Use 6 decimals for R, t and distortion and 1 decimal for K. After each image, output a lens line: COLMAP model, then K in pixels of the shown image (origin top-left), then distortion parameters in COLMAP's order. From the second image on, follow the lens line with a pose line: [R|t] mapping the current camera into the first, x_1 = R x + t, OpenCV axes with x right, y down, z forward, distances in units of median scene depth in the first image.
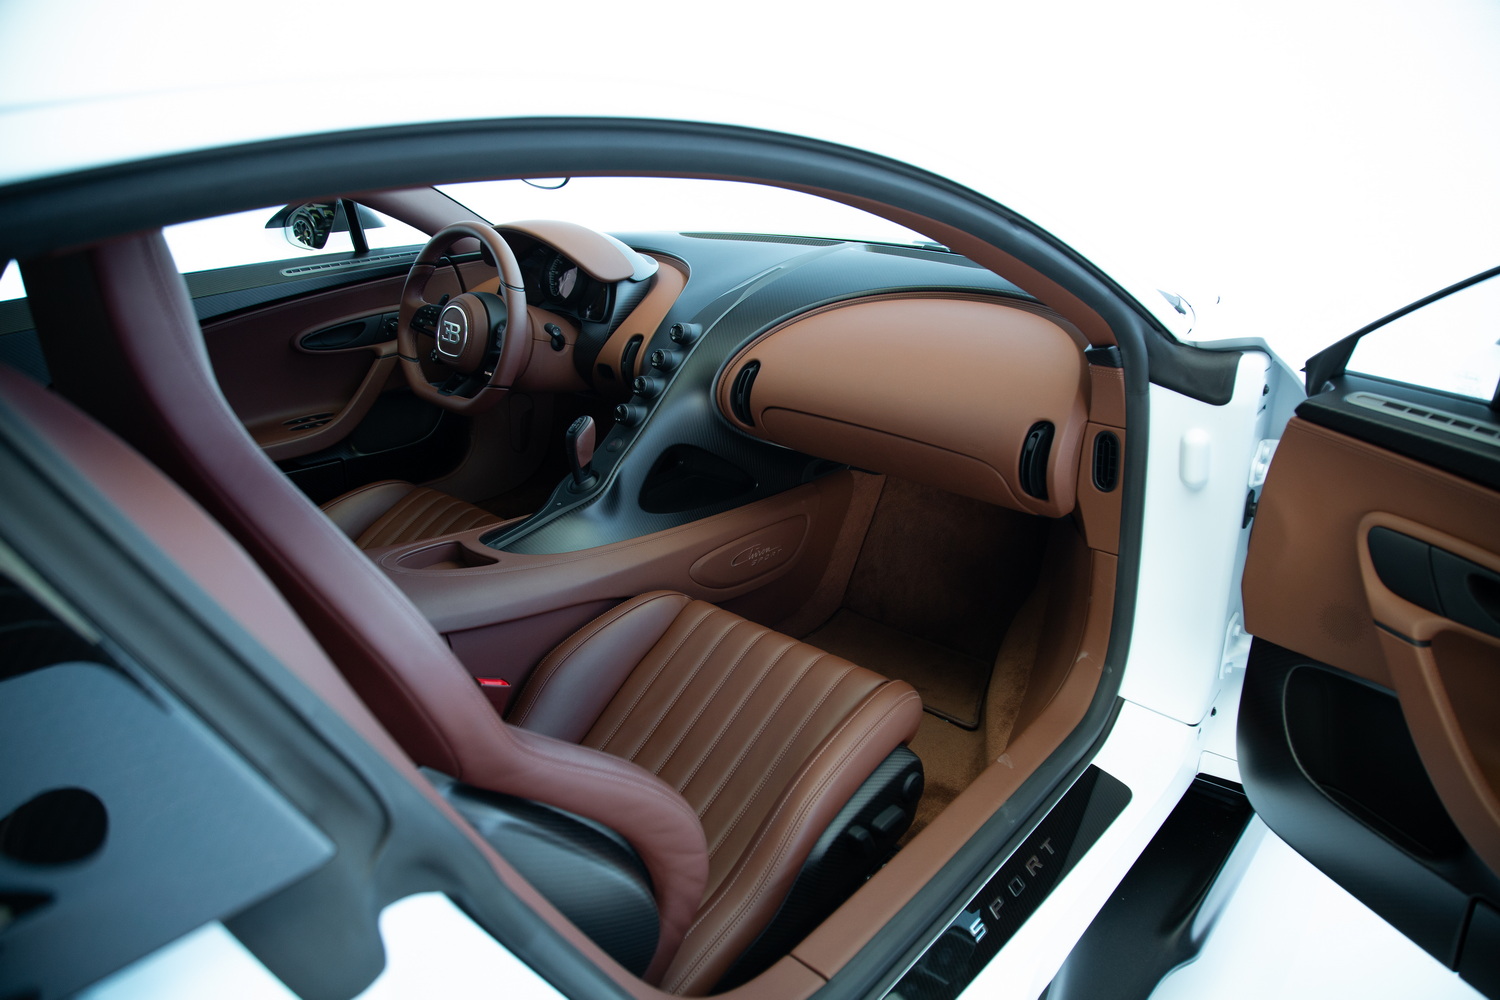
lens RADIAL K [[1005.6, 0, 748.1], [0, 1005.6, 507.5], [0, 0, 1]] dist [-0.102242, 0.029838]
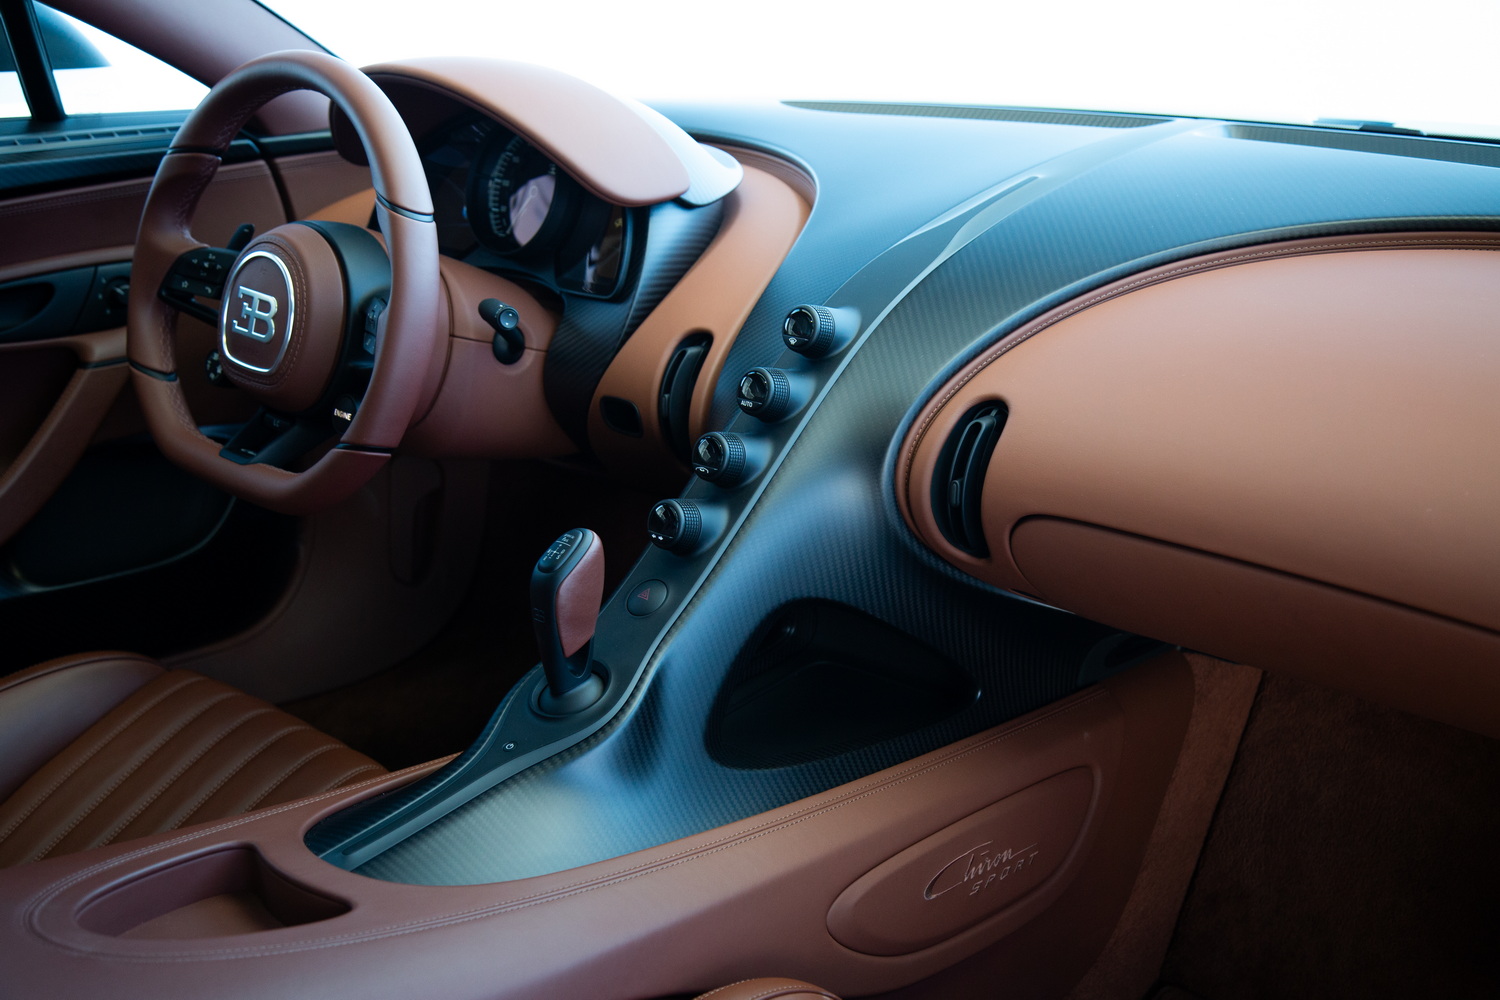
lens RADIAL K [[1876.2, 0, 757.2], [0, 1876.2, 506.0], [0, 0, 1]] dist [0.107445, 0.000000]
pose [[0.999225, 0.017415, -0.035299, -0.056616], [-0.019975, 0.997094, -0.073522, -0.040710], [0.033916, 0.074170, 0.996669, 0.213836]]
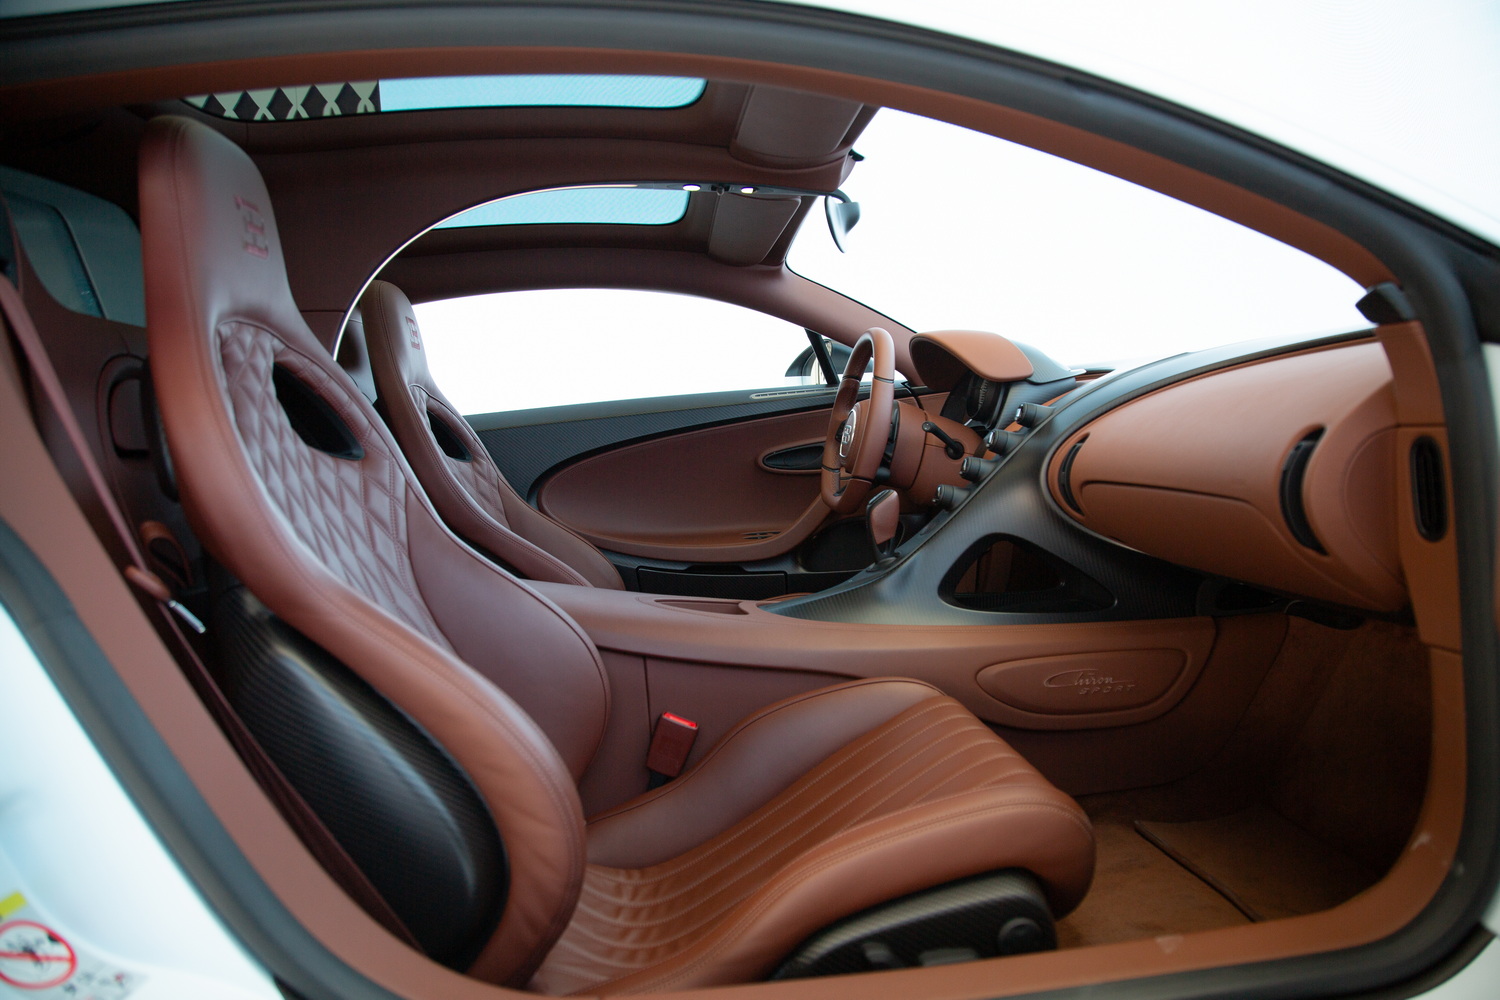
lens RADIAL K [[1005.6, 0, 750.6], [0, 1005.6, 506.3], [0, 0, 1]] dist [-0.102242, 0.029838]
pose [[0.725647, 0.006391, -0.688038, 0.338540], [-0.195233, 0.960772, -0.196979, 0.115620], [0.659789, 0.277265, 0.698429, 0.239136]]
